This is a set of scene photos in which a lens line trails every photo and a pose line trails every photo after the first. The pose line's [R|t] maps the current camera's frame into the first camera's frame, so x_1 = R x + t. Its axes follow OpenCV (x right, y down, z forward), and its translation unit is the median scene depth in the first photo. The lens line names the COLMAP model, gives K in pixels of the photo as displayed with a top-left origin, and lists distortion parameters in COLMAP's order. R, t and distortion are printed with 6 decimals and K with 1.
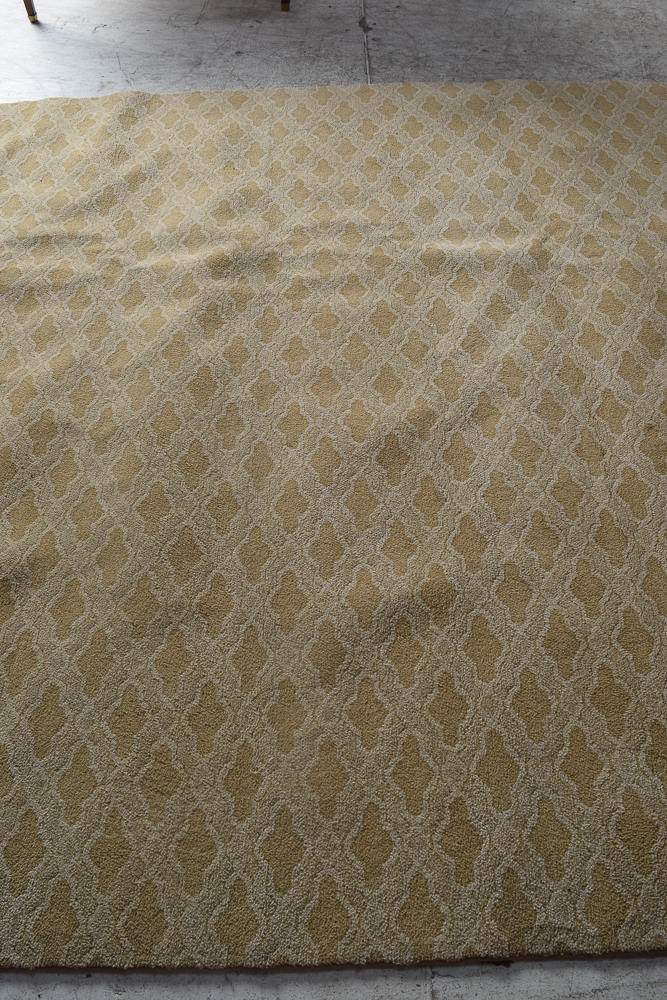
lens RADIAL K [[792.3, 0, 334.6], [0, 792.3, 502.6], [0, 0, 1]] dist [-0.092114, 0.020048]
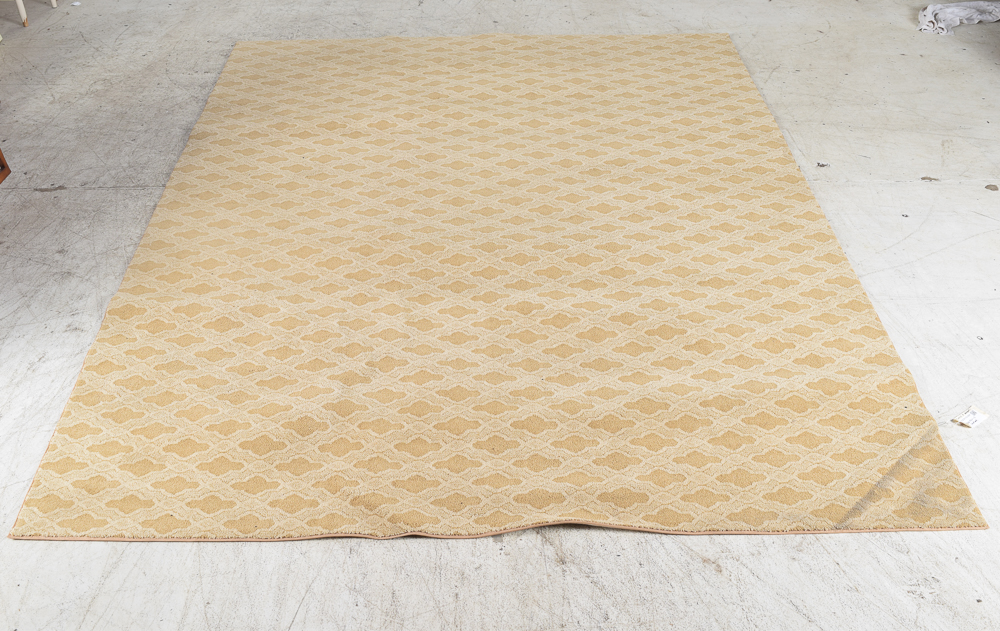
lens RADIAL K [[1042.0, 0, 499.7], [0, 1042.0, 314.3], [0, 0, 1]] dist [-0.045530, 0.000000]
pose [[-0.008893, -0.577023, 0.816680, -1.885426], [0.823371, 0.459223, 0.333428, -0.772859], [-0.567433, 0.675396, 0.471021, 0.137115]]
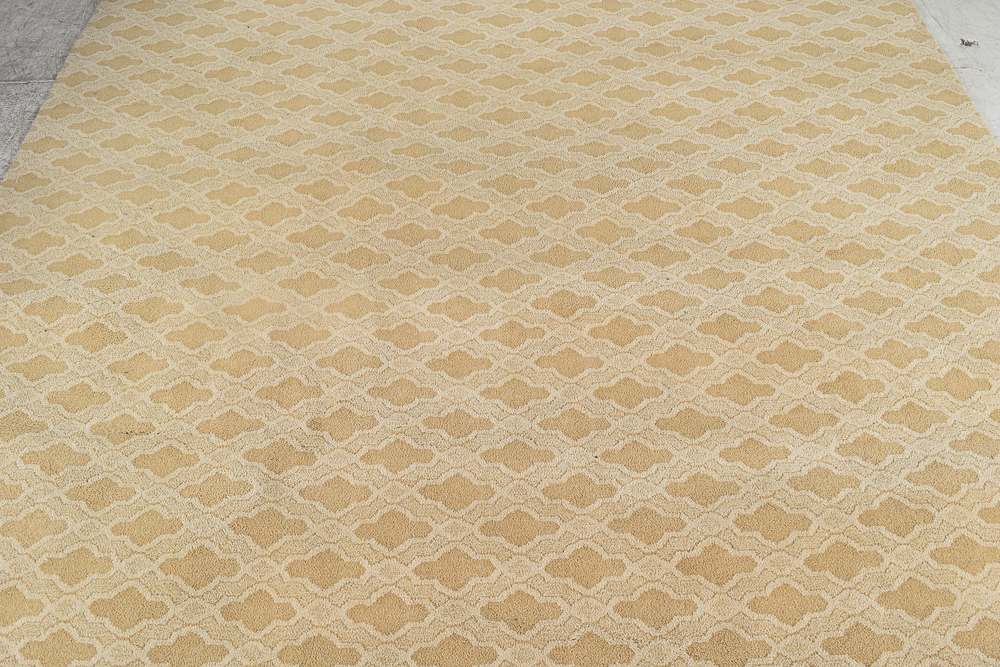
lens RADIAL K [[792.3, 0, 503.8], [0, 792.3, 336.7], [0, 0, 1]] dist [-0.092114, 0.020048]
pose [[0.000426, -0.792122, 0.610362, -0.953685], [0.827090, 0.343345, 0.445012, -0.567668], [-0.562069, 0.504635, 0.655303, 0.444263]]
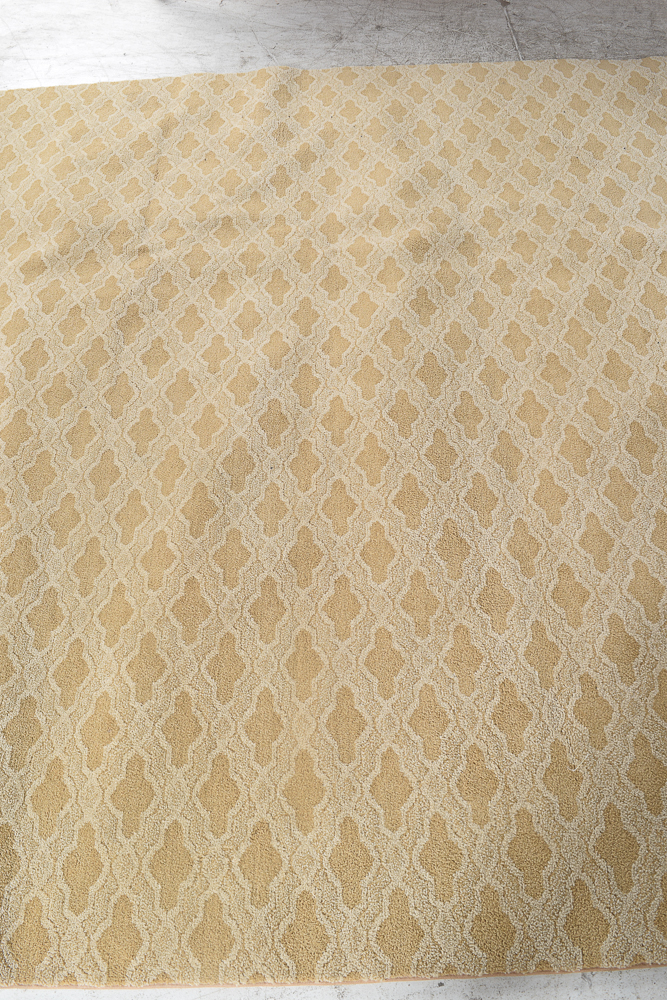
lens RADIAL K [[792.3, 0, 333.7], [0, 792.3, 498.2], [0, 0, 1]] dist [-0.092114, 0.020048]
pose [[0.999914, -0.012951, -0.001996, -0.277642], [0.012995, 0.999632, 0.023828, -0.018122], [0.001687, -0.023852, 0.999714, 0.019420]]
